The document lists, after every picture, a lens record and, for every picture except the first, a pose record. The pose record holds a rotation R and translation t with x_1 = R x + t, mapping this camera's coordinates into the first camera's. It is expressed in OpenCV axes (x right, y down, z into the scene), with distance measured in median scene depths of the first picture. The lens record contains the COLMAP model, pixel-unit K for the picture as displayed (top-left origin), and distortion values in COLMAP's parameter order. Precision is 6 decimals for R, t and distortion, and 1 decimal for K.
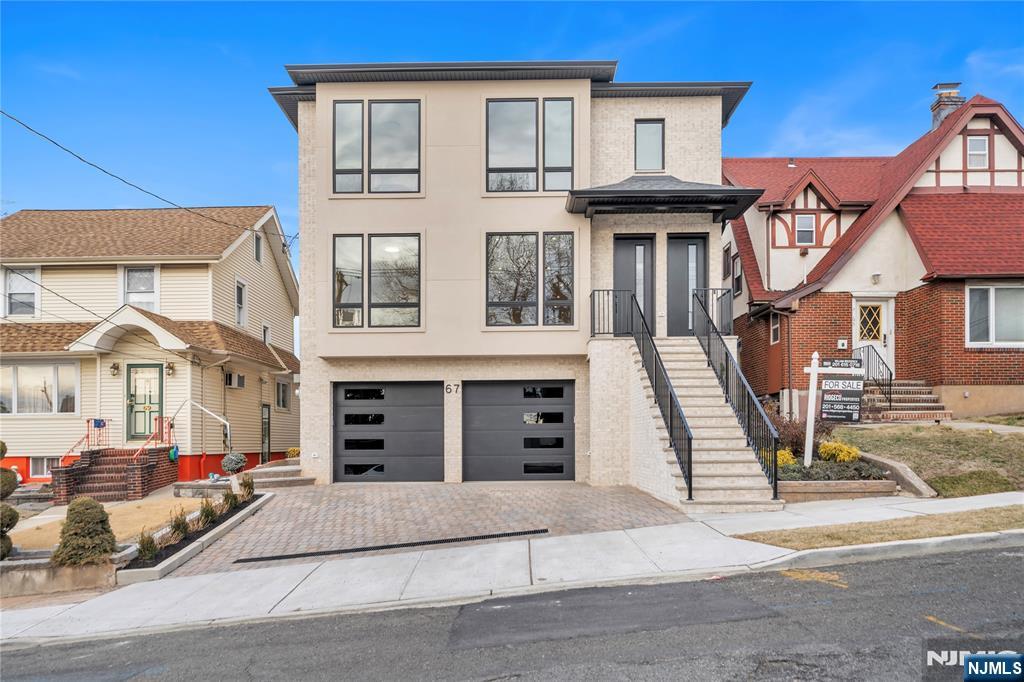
lens RADIAL K [[698.5, 0, 514.1], [0, 698.5, 305.6], [0, 0, 1]] dist [0.004263, 0.002320]
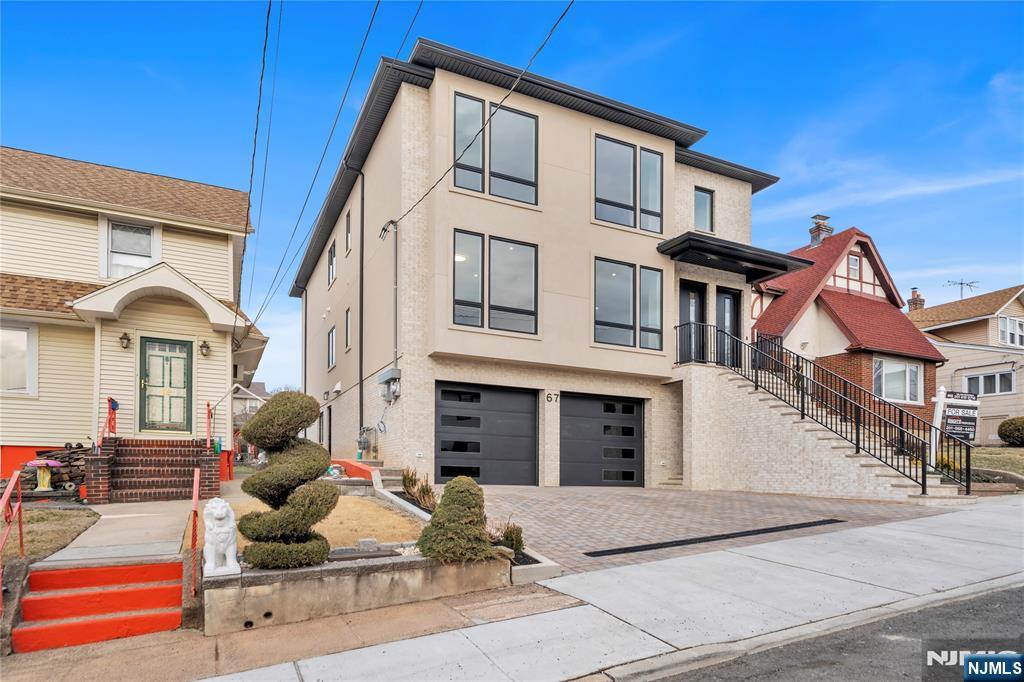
lens RADIAL K [[581.4, 0, 511.9], [0, 581.4, 371.9], [0, 0, 1]] dist [0.003385, 0.001823]
pose [[0.901184, 0.105005, 0.420524, -0.505306], [-0.112846, 0.993593, -0.006271, 0.091139], [-0.418488, -0.041803, 0.907260, 0.230340]]
